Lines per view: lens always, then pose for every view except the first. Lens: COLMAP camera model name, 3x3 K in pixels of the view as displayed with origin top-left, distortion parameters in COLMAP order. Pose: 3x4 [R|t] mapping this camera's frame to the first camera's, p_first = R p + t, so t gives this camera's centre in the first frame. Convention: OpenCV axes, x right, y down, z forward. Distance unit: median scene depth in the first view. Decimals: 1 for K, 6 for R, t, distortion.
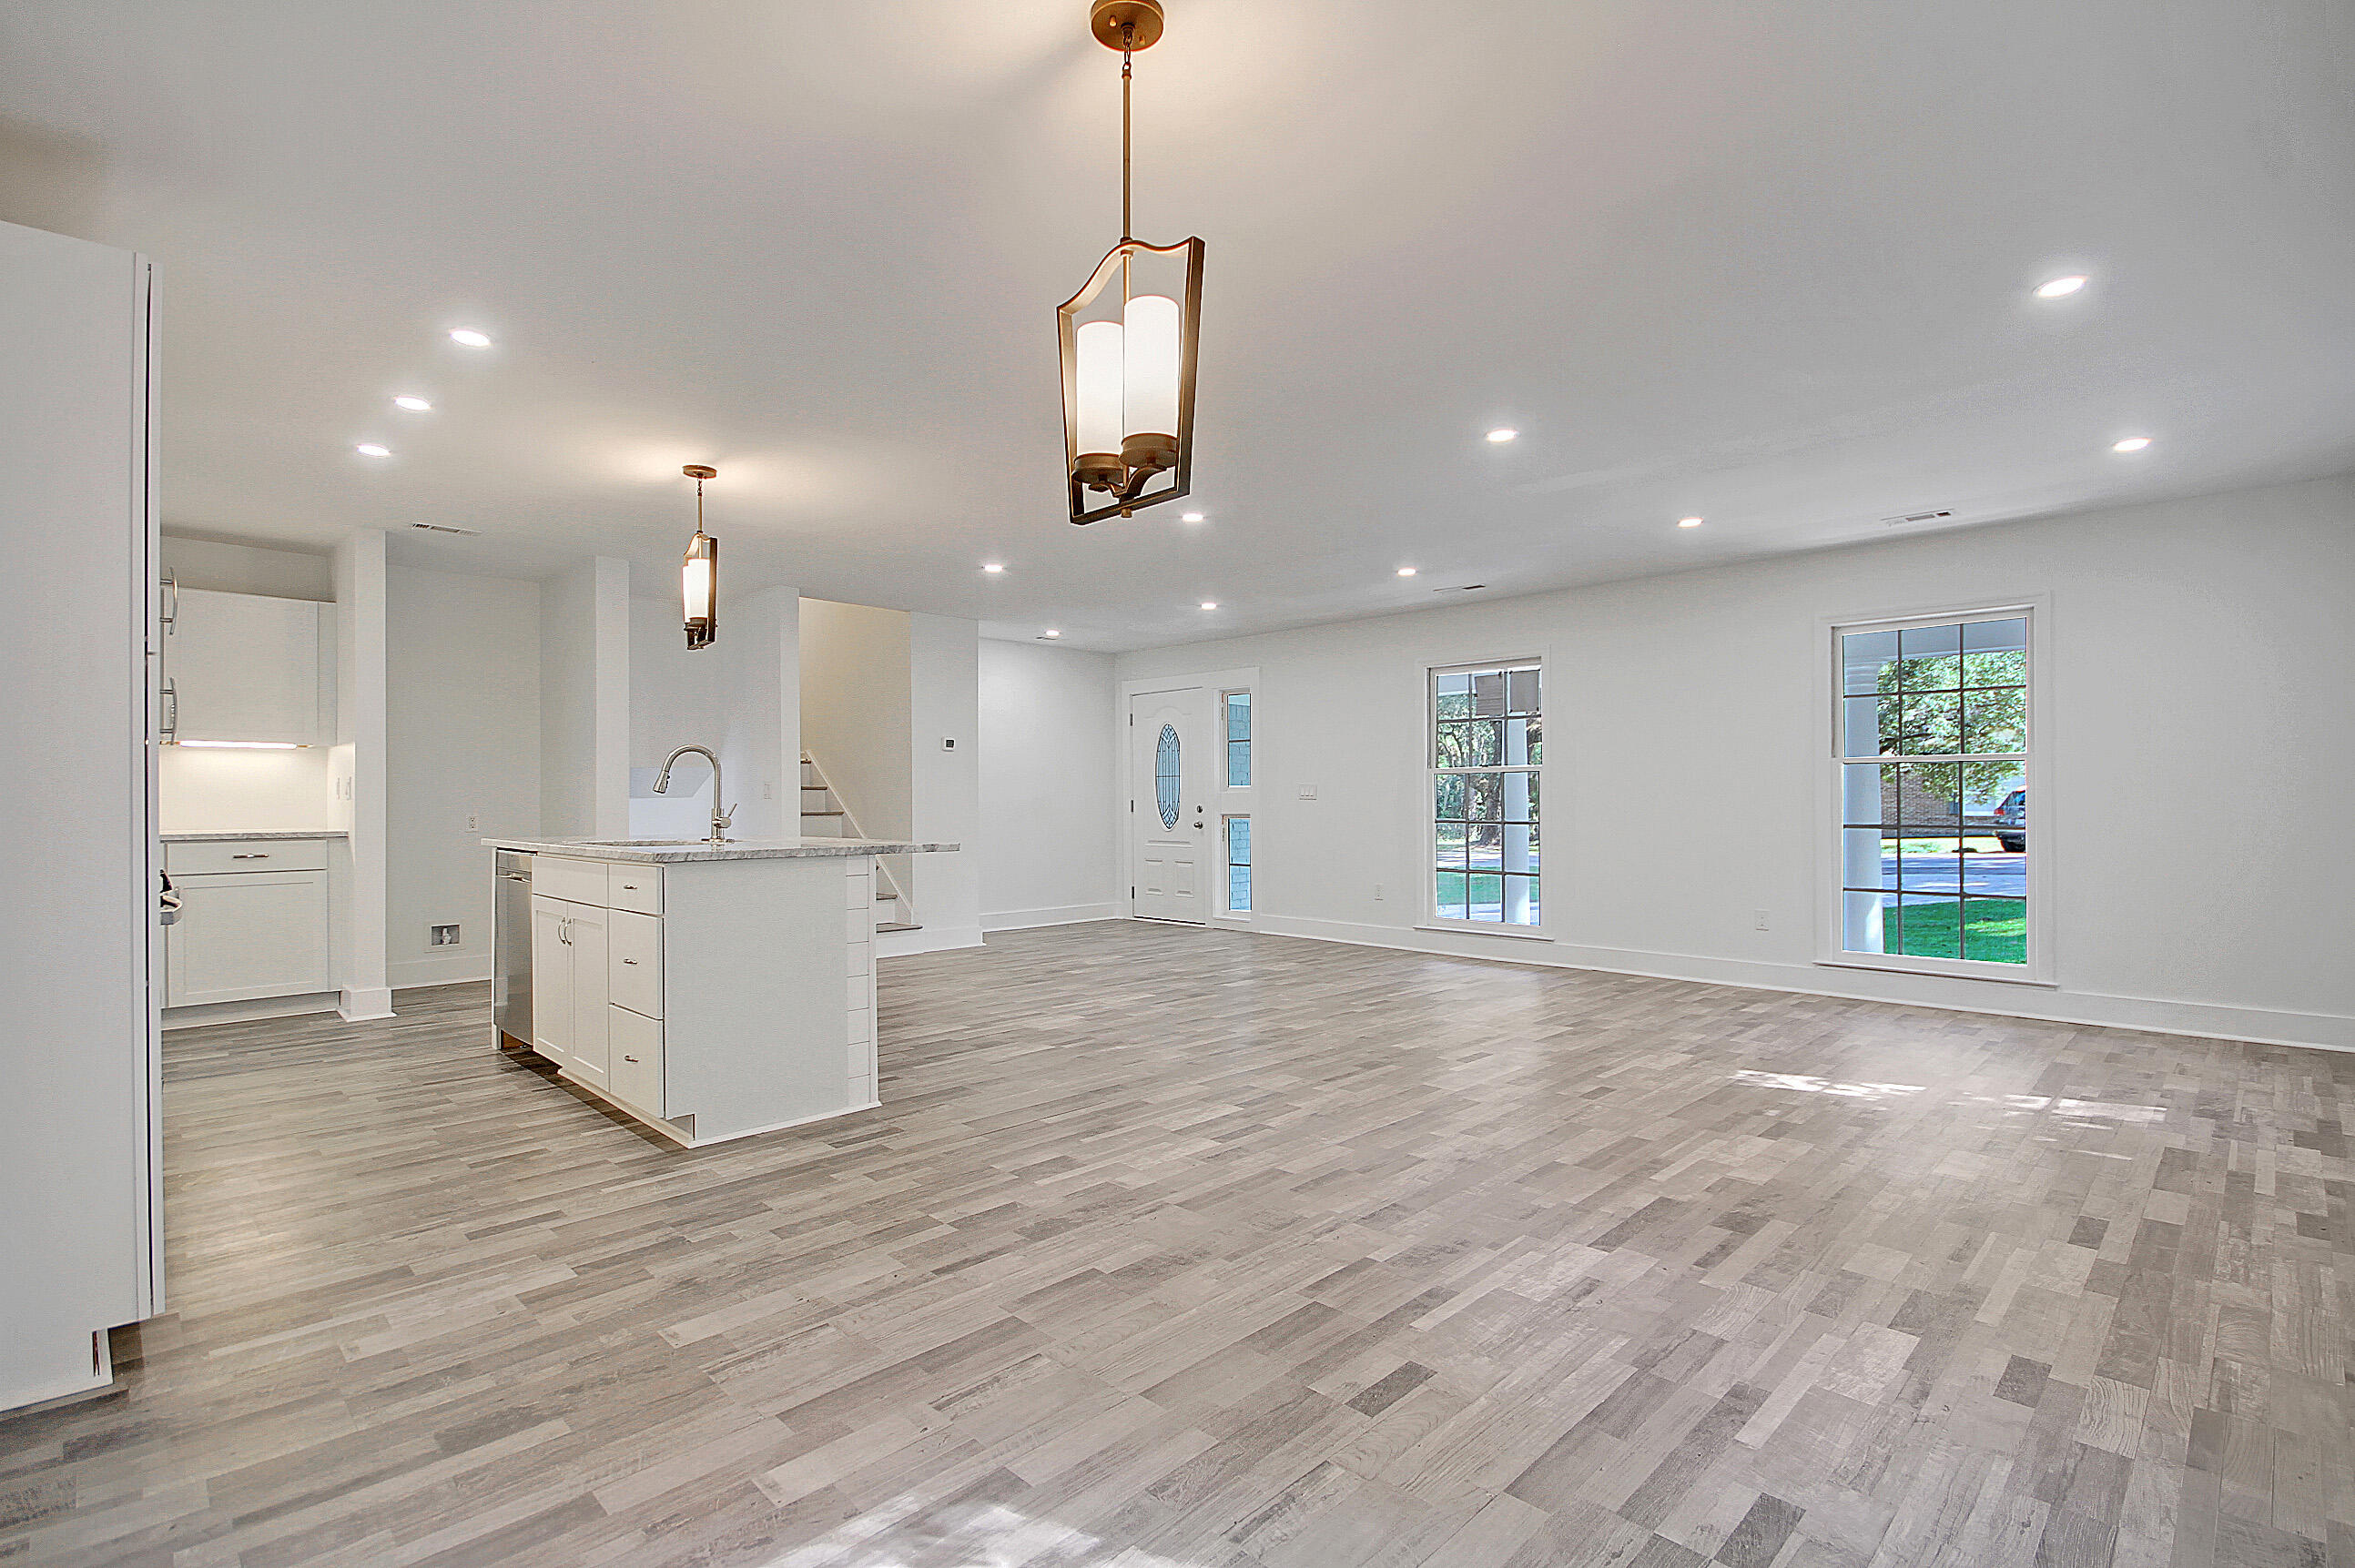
lens RADIAL K [[1112.1, 0, 1189.3], [0, 1112.1, 779.5], [0, 0, 1]] dist [0.002182, -0.000566]
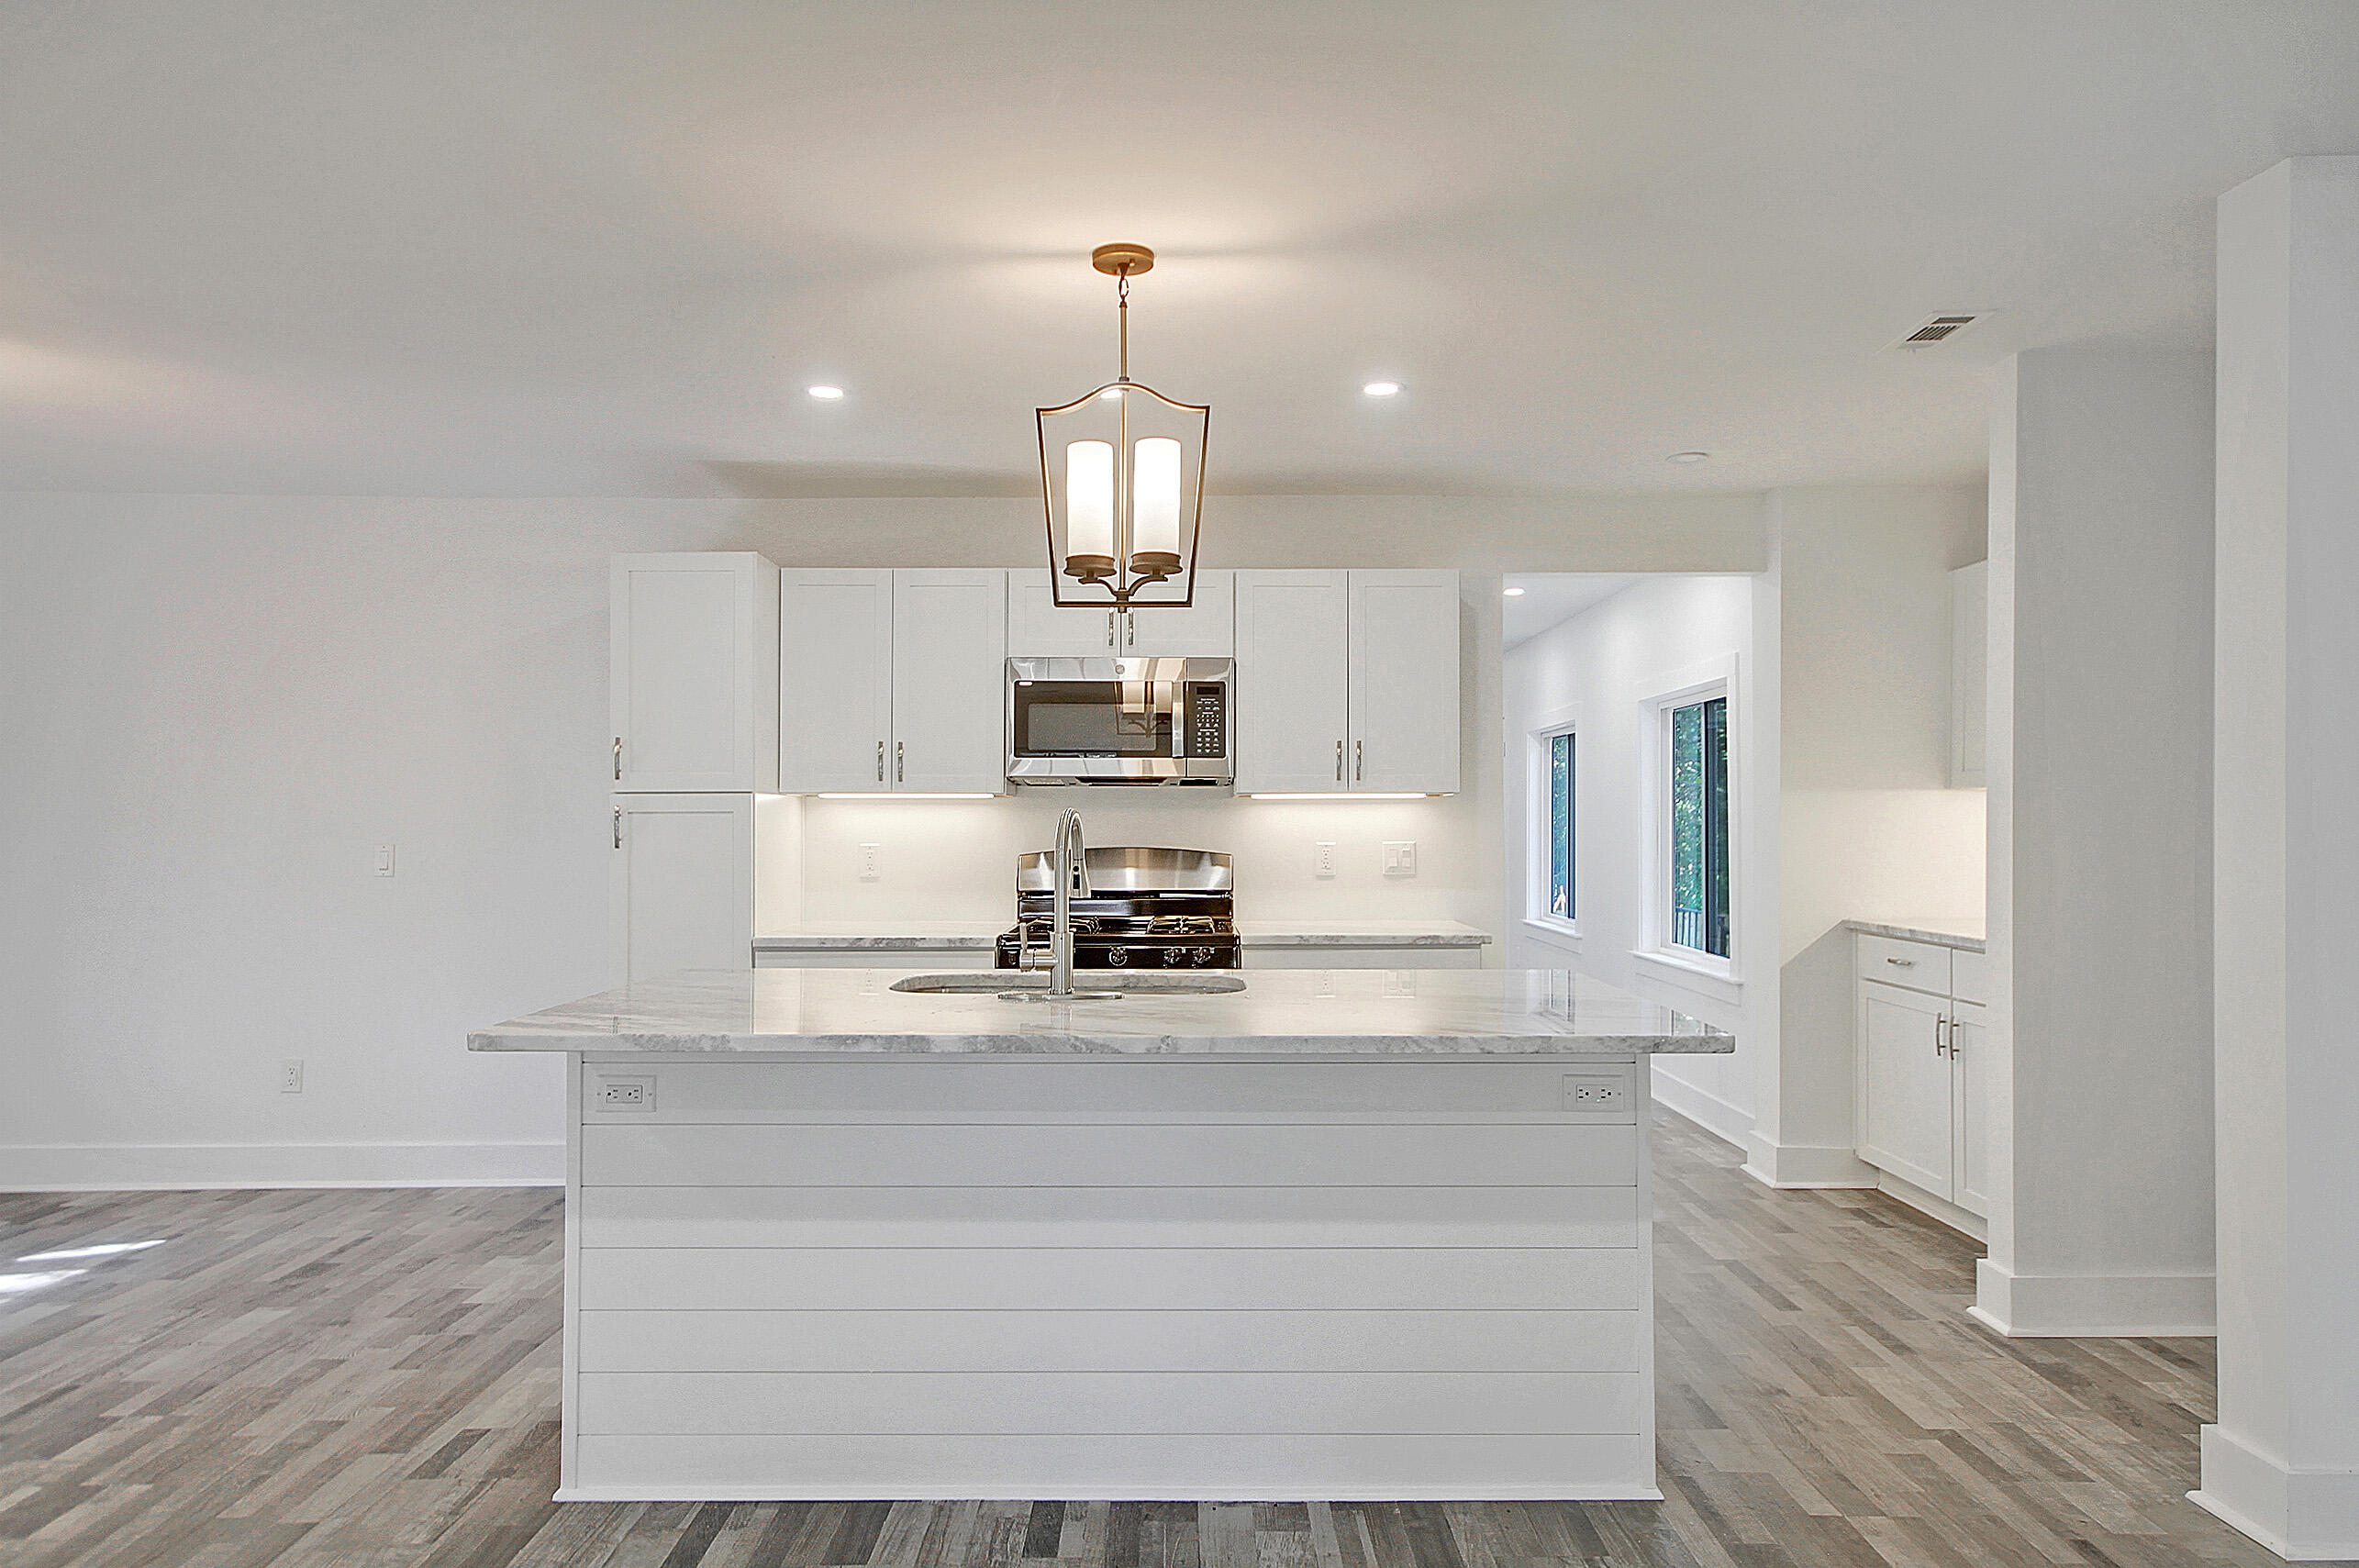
lens RADIAL K [[1491.8, 0, 1177.1], [0, 1491.8, 808.6], [0, 0, 1]] dist [0.025432, 0.001280]
pose [[-0.708508, -0.001474, -0.705701, 0.015383], [0.016666, 0.999684, -0.018821, -0.014222], [0.705506, -0.025096, -0.708259, 1.302026]]
